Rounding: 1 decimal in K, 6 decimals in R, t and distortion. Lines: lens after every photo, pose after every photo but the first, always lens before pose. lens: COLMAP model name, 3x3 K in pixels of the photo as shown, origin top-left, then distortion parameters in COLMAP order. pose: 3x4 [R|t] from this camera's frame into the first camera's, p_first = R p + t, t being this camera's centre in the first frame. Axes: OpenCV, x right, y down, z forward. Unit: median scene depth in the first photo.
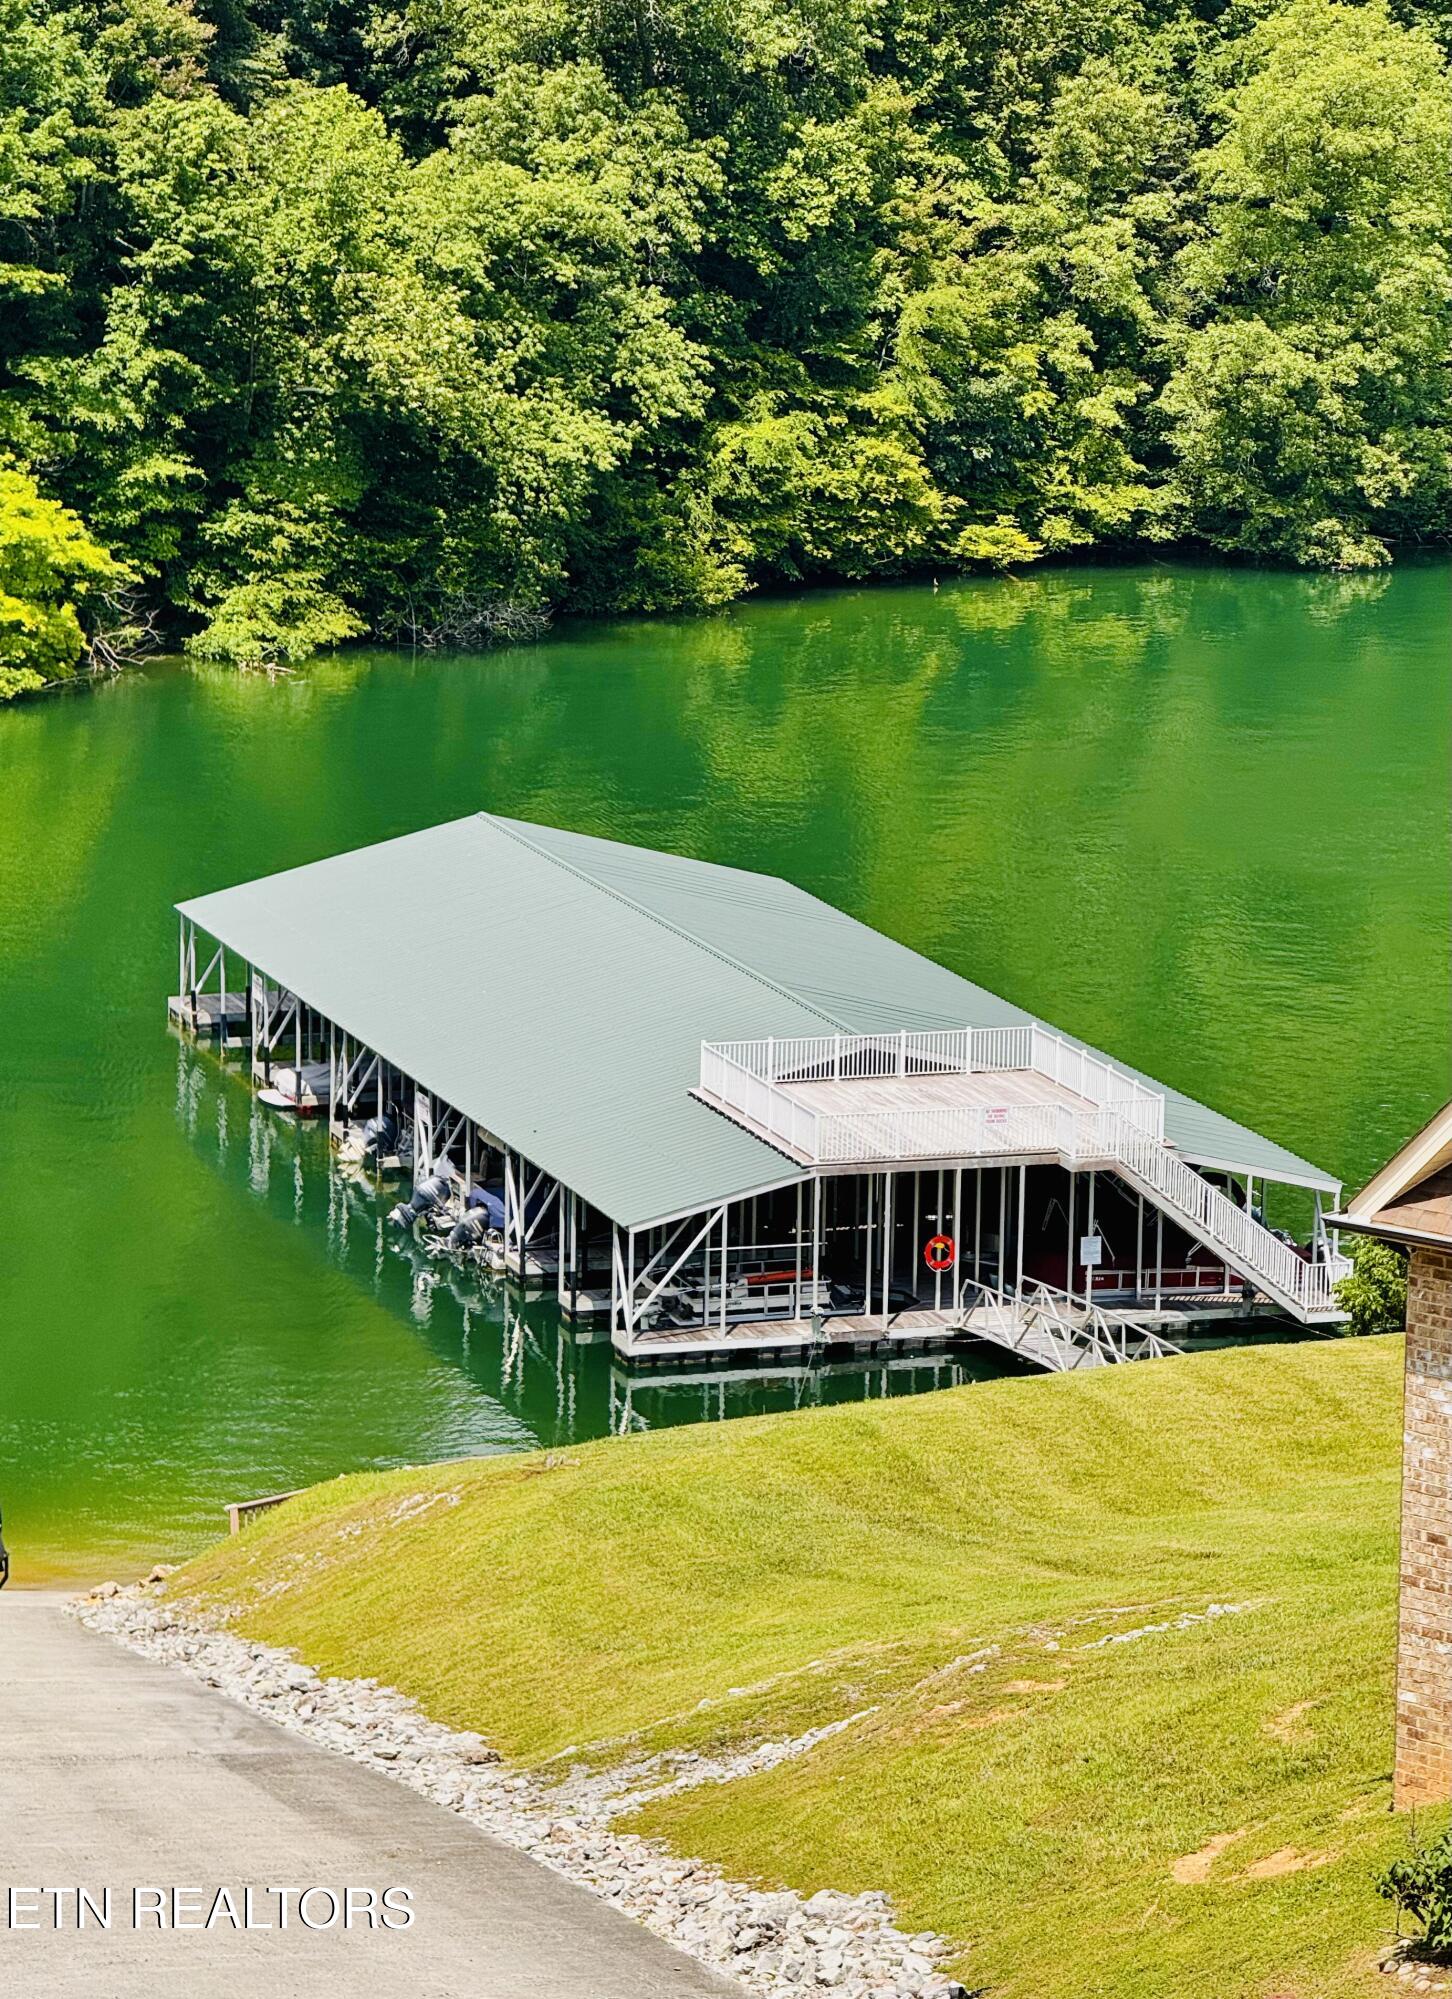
lens RADIAL K [[7146.7, 0, 727.8], [0, 7146.7, 999.6], [0, 0, 1]] dist [0.236021, 0.000000]
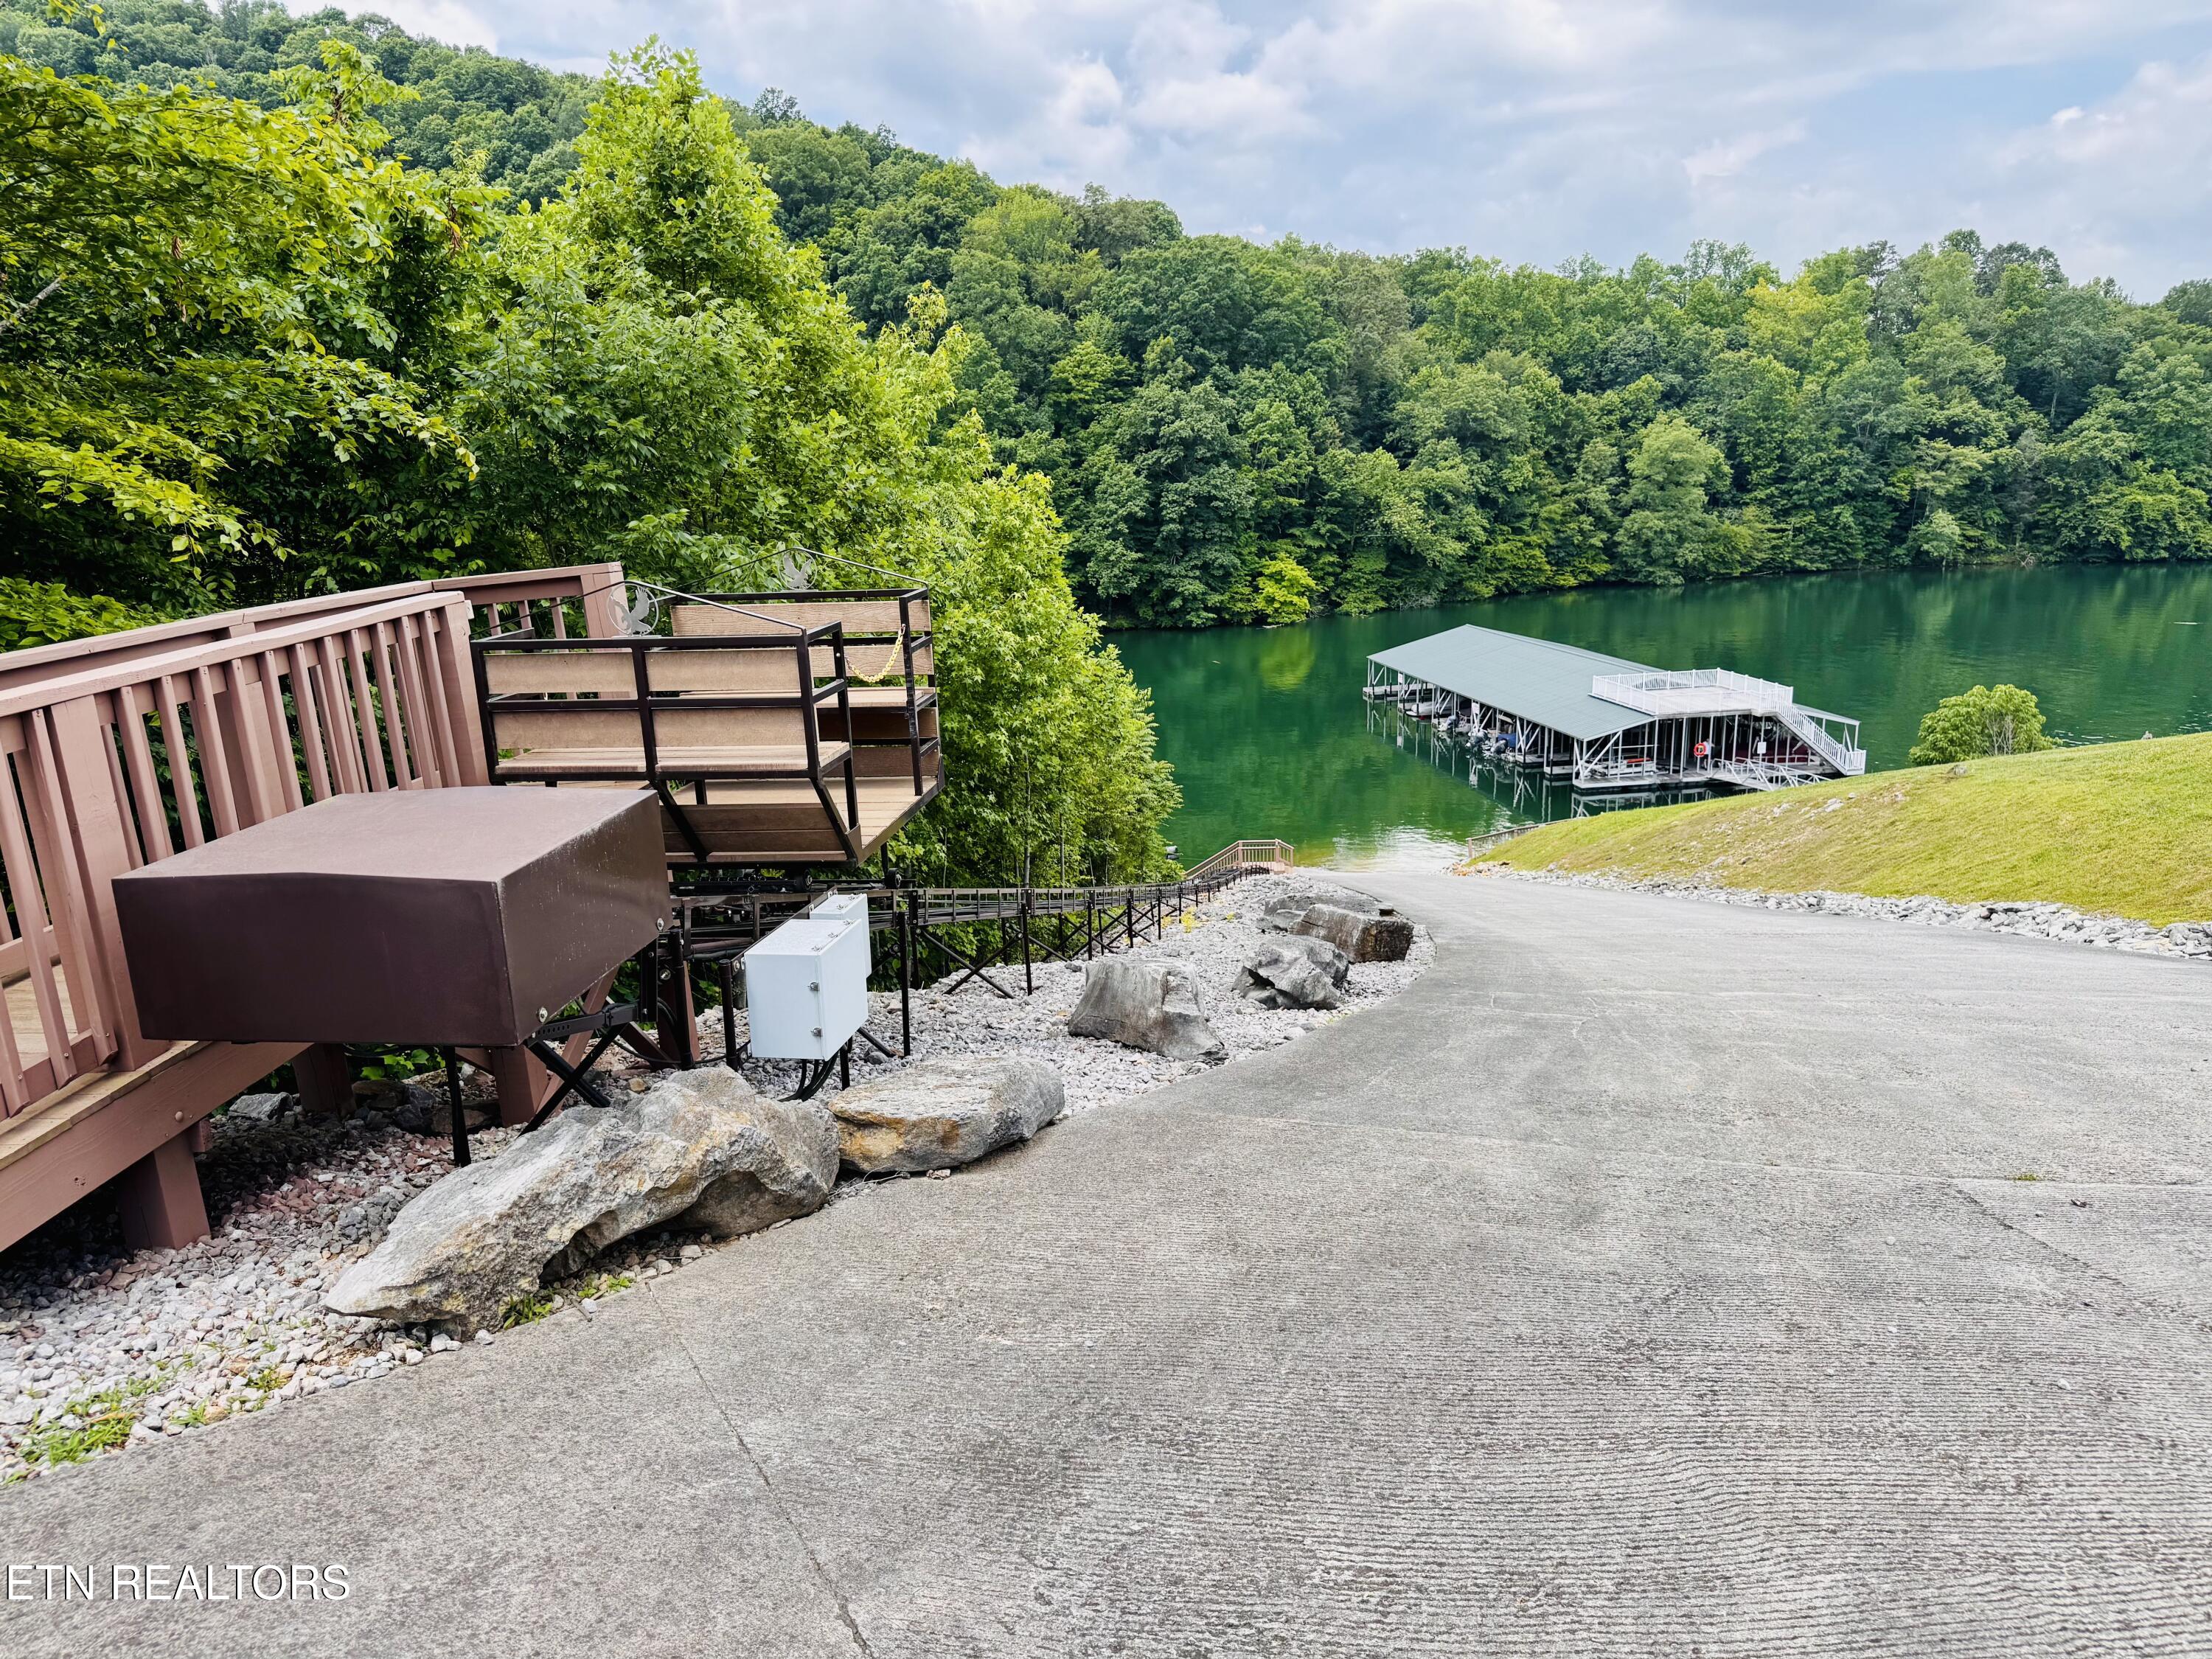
lens RADIAL K [[1524.5, 0, 1105.9], [0, 1524.5, 830.3], [0, 0, 1]] dist [-0.000273, -0.000114]
pose [[0.982539, -0.003508, -0.186025, -0.048764], [0.012482, 0.998813, 0.047089, 0.021738], [0.185639, -0.048588, 0.981416, 0.245291]]
